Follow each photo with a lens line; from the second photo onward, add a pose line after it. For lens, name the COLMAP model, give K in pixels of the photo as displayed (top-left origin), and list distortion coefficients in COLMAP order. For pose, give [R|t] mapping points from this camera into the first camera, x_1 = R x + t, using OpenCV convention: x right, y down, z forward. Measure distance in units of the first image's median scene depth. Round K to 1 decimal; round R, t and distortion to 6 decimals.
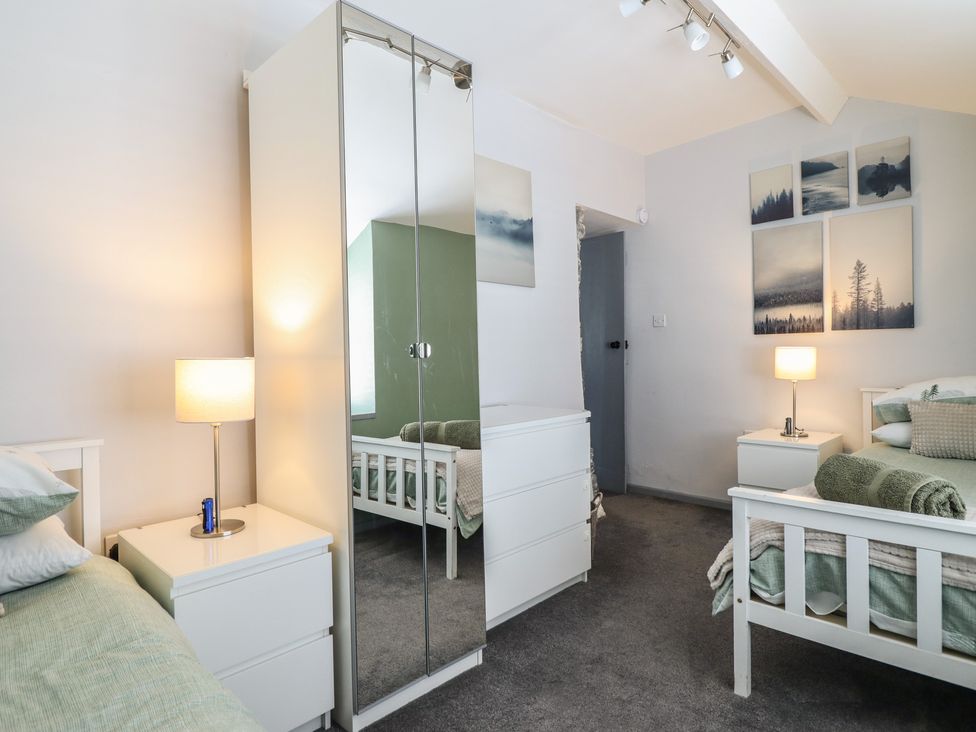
lens RADIAL K [[505.2, 0, 489.3], [0, 505.2, 354.8], [0, 0, 1]] dist [-0.000342, -0.014572]
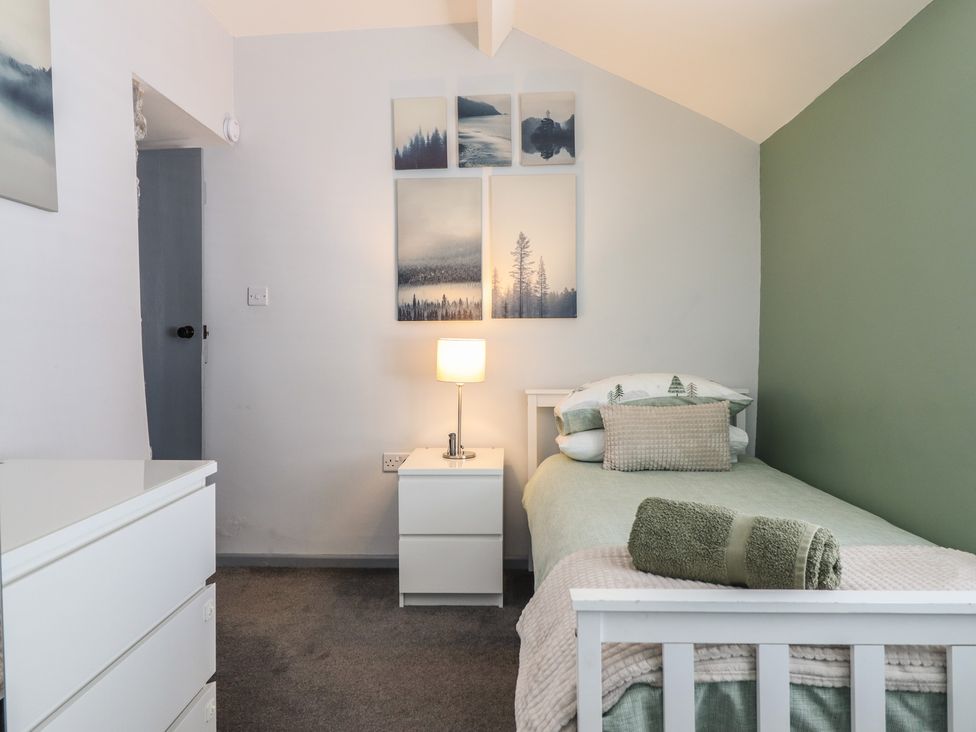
lens RADIAL K [[677.2, 0, 489.5], [0, 677.2, 350.1], [0, 0, 1]] dist [0.005039, -0.006345]
pose [[0.746681, -0.000376, 0.665183, -0.032445], [-0.002240, 0.999993, 0.003080, -0.001646], [-0.665179, -0.003789, 0.746674, 0.212778]]
